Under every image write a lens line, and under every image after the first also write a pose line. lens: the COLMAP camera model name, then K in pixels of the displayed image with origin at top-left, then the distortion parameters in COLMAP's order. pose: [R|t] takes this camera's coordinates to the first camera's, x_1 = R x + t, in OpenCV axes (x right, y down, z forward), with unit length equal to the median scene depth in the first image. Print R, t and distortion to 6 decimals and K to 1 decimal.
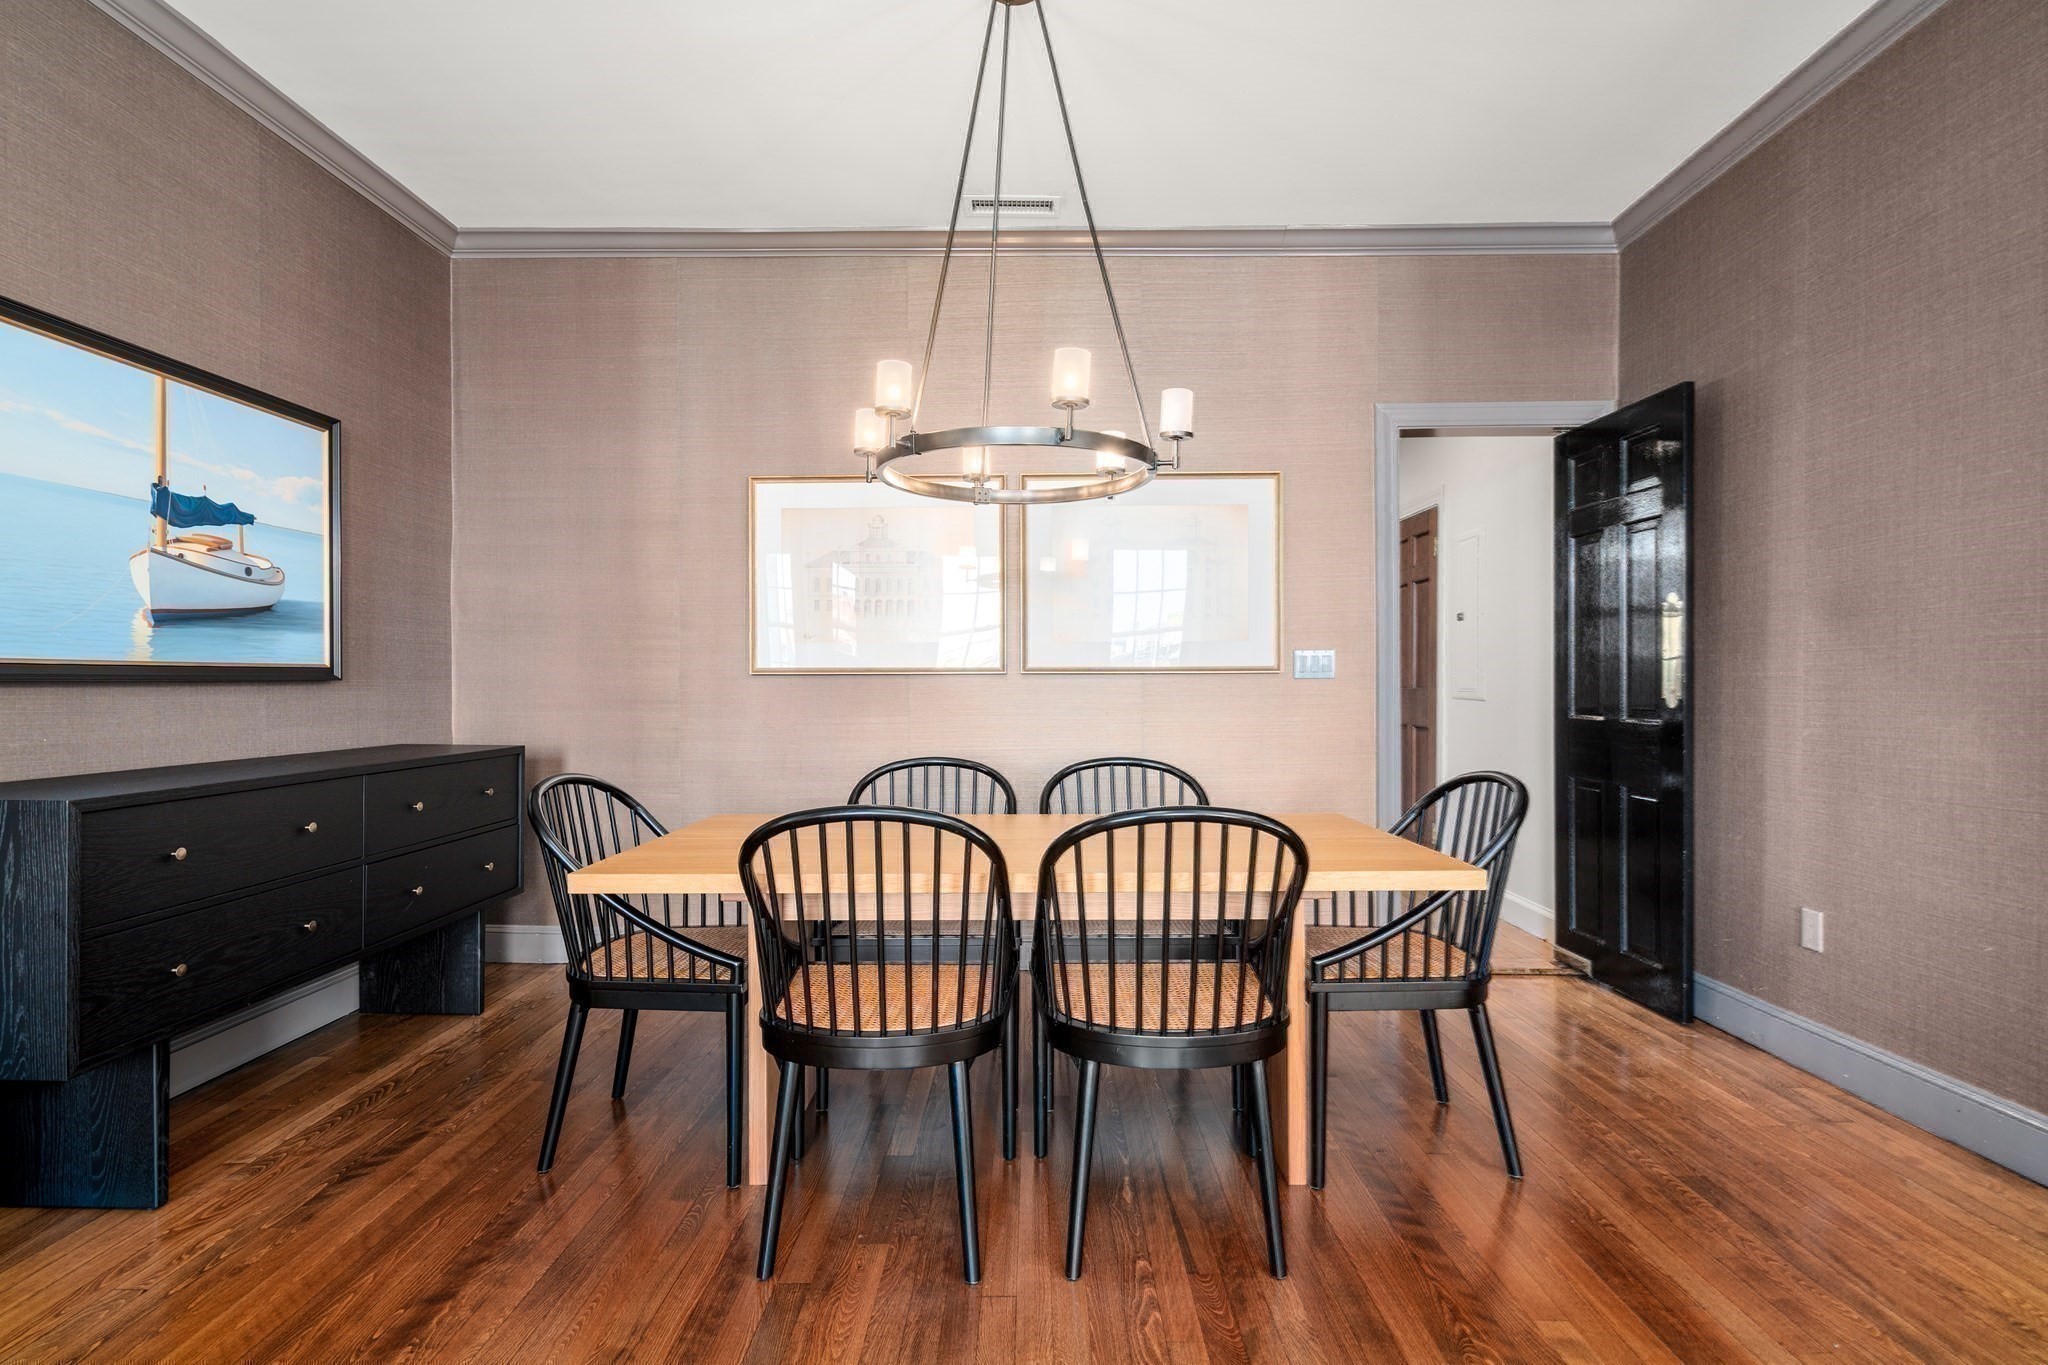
lens RADIAL K [[933.8, 0, 1022.8], [0, 933.8, 680.8], [0, 0, 1]] dist [-0.006037, 0.002639]
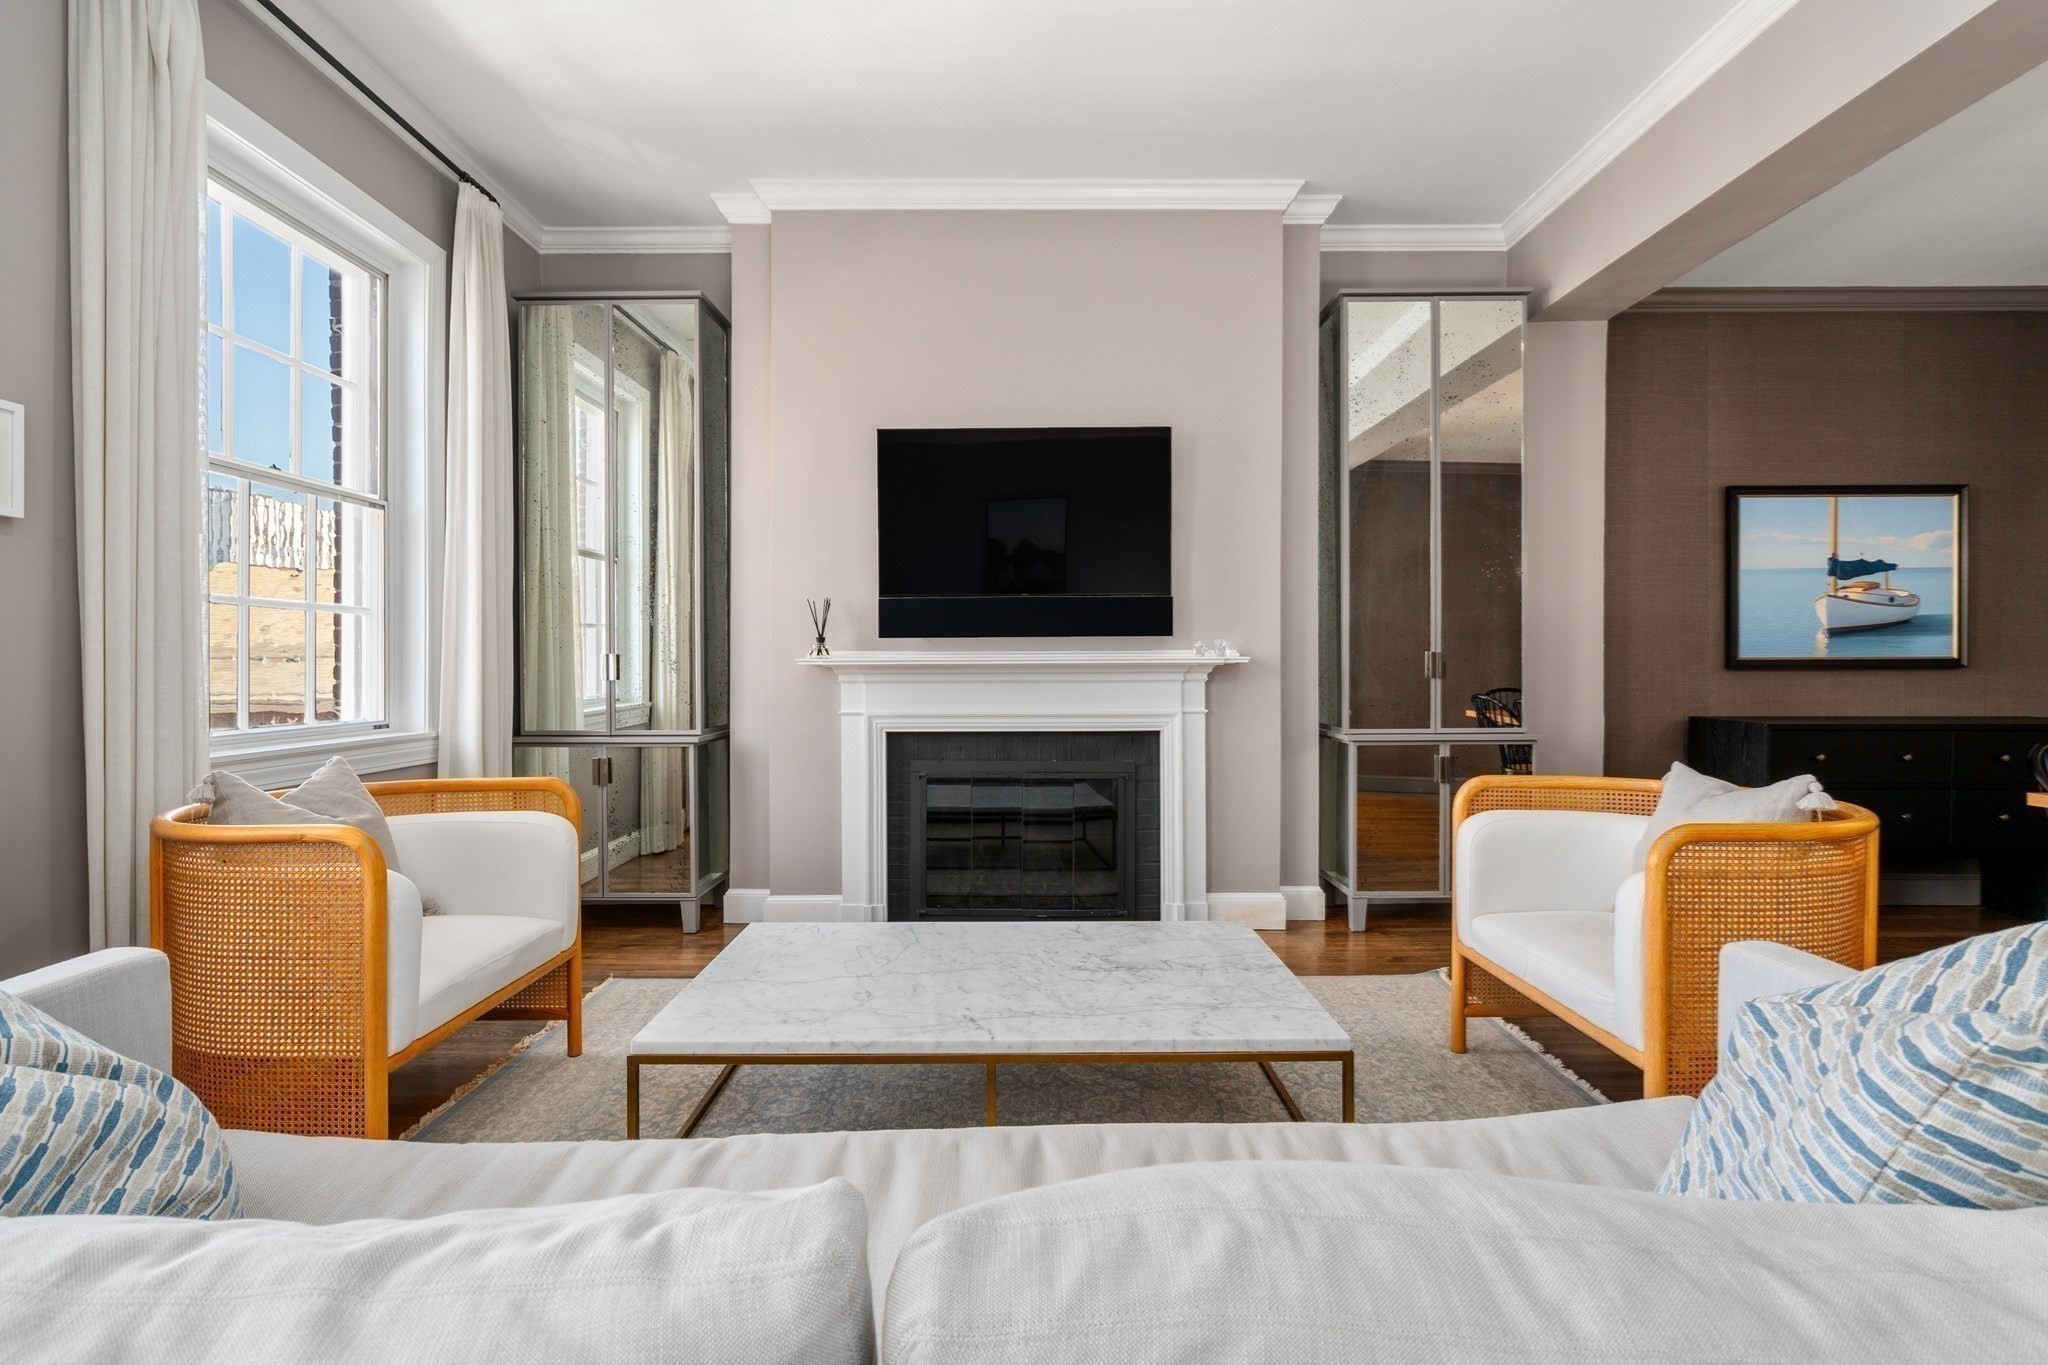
lens RADIAL K [[933.8, 0, 1016.1], [0, 933.8, 662.6], [0, 0, 1]] dist [-0.006037, 0.002639]
pose [[0.016330, 0.004078, -0.999858, 0.704804], [-0.002599, 0.999988, 0.004036, -0.011612], [0.999863, 0.002533, 0.016340, -0.503018]]
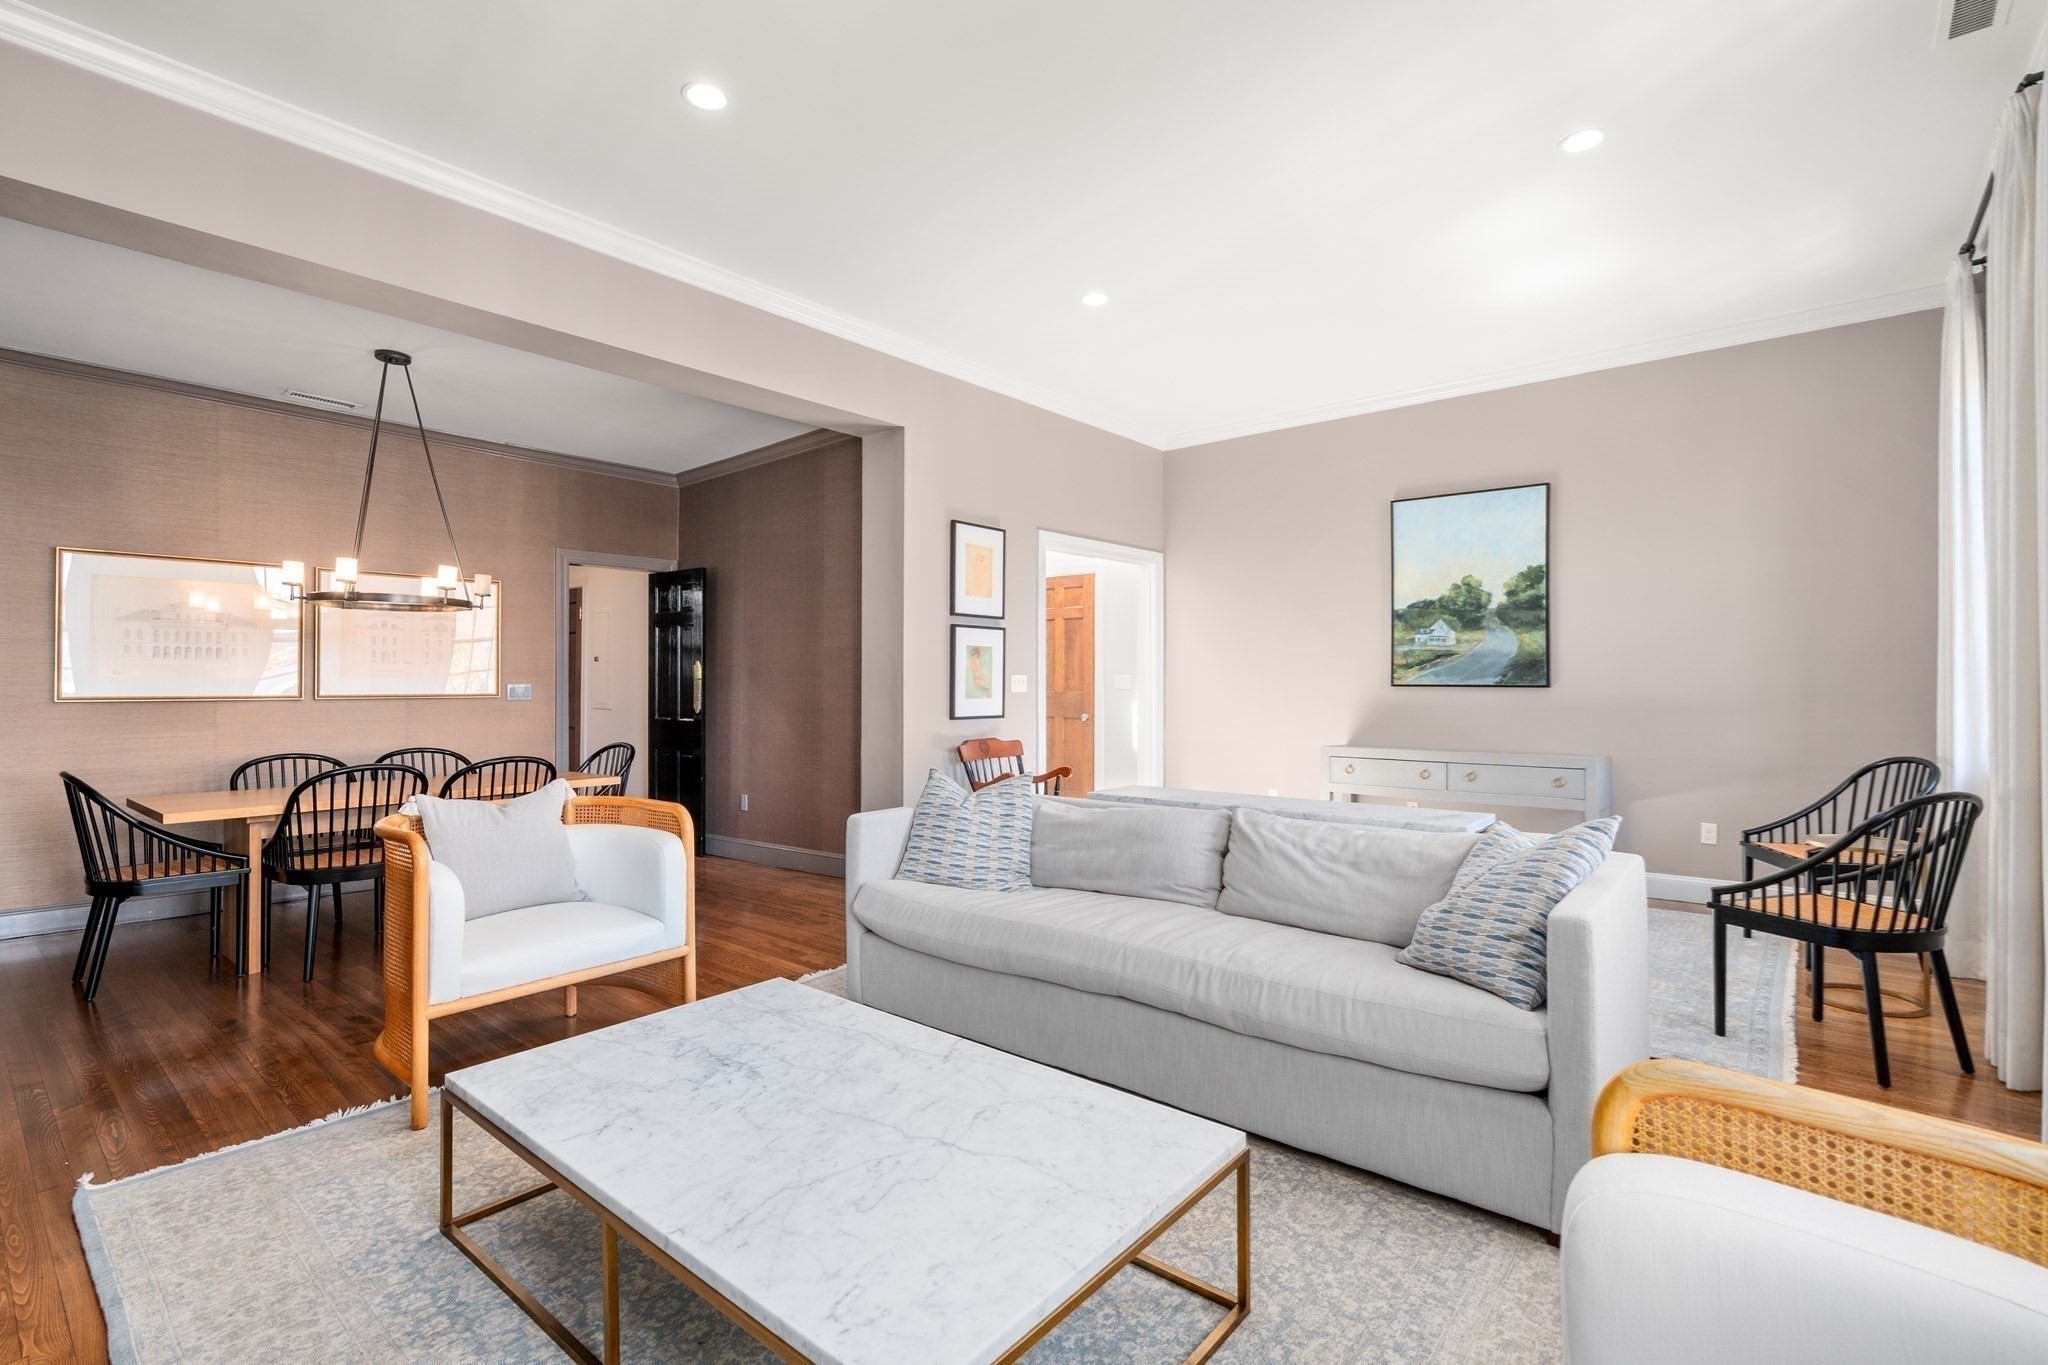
lens RADIAL K [[933.8, 0, 1014.7], [0, 933.8, 676.0], [0, 0, 1]] dist [-0.006037, 0.002639]
pose [[0.634359, 0.009187, 0.772984, -0.574598], [-0.001031, 0.999939, -0.011038, -0.038743], [-0.773038, 0.006206, 0.634329, -1.057454]]
